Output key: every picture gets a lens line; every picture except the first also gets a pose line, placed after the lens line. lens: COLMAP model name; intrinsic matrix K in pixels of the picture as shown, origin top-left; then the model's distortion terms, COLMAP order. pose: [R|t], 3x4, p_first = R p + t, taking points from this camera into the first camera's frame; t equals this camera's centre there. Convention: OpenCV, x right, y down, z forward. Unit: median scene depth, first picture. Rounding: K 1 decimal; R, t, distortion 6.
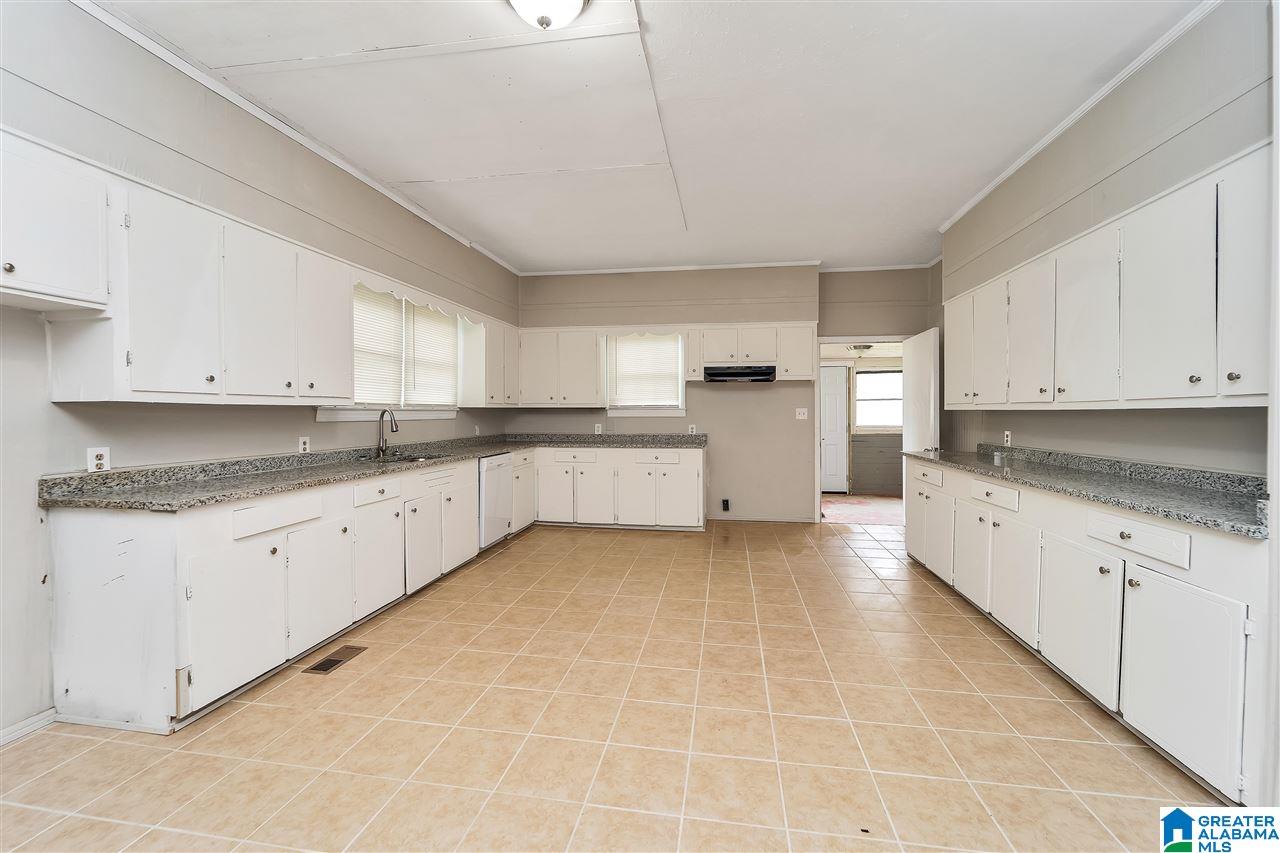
lens RADIAL K [[520.9, 0, 642.7], [0, 520.9, 420.5], [0, 0, 1]] dist [-0.001050, -0.000290]
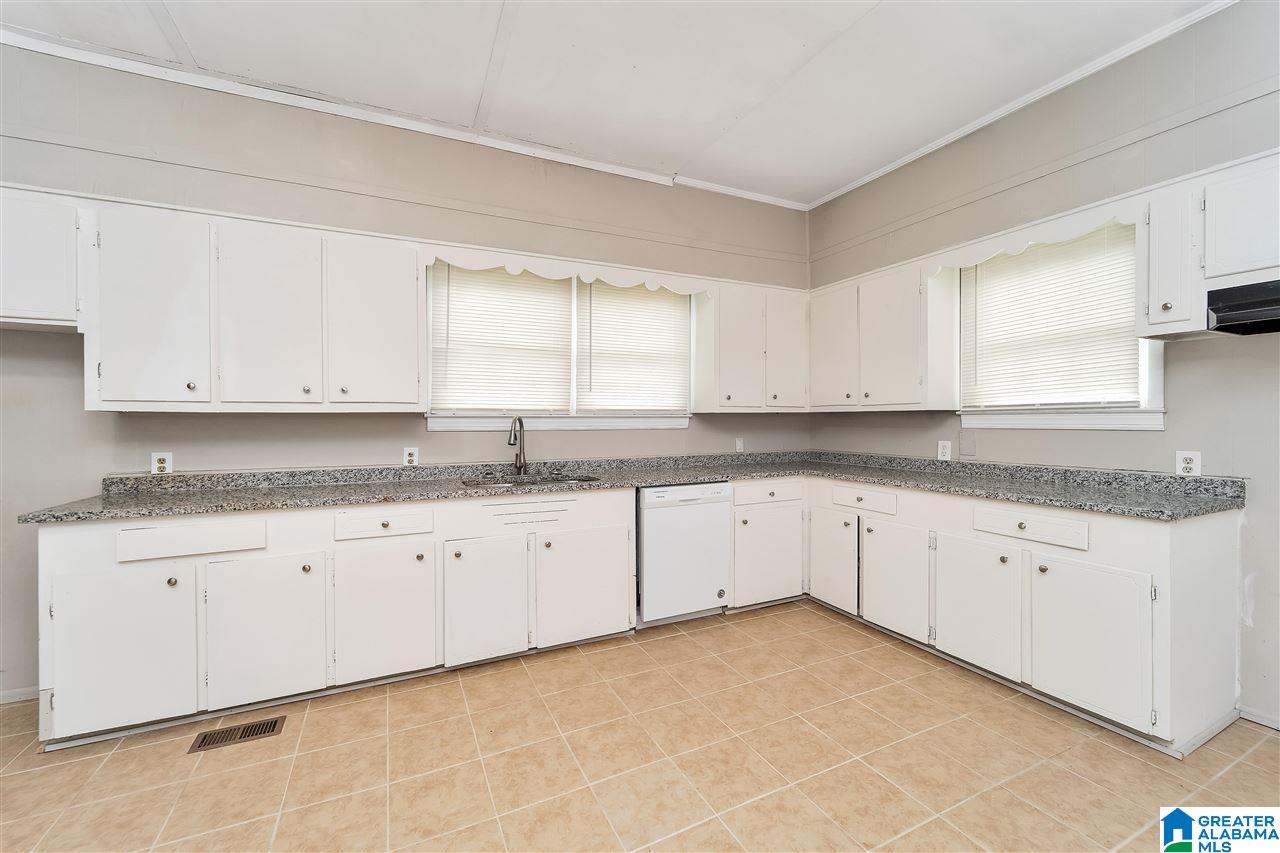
lens RADIAL K [[520.9, 0, 642.7], [0, 520.9, 420.5], [0, 0, 1]] dist [-0.001050, -0.000290]
pose [[0.574947, 0.000174, -0.818191, 0.290975], [-0.010482, 0.999919, -0.007152, -0.012189], [0.818124, 0.012688, 0.574902, 0.742943]]
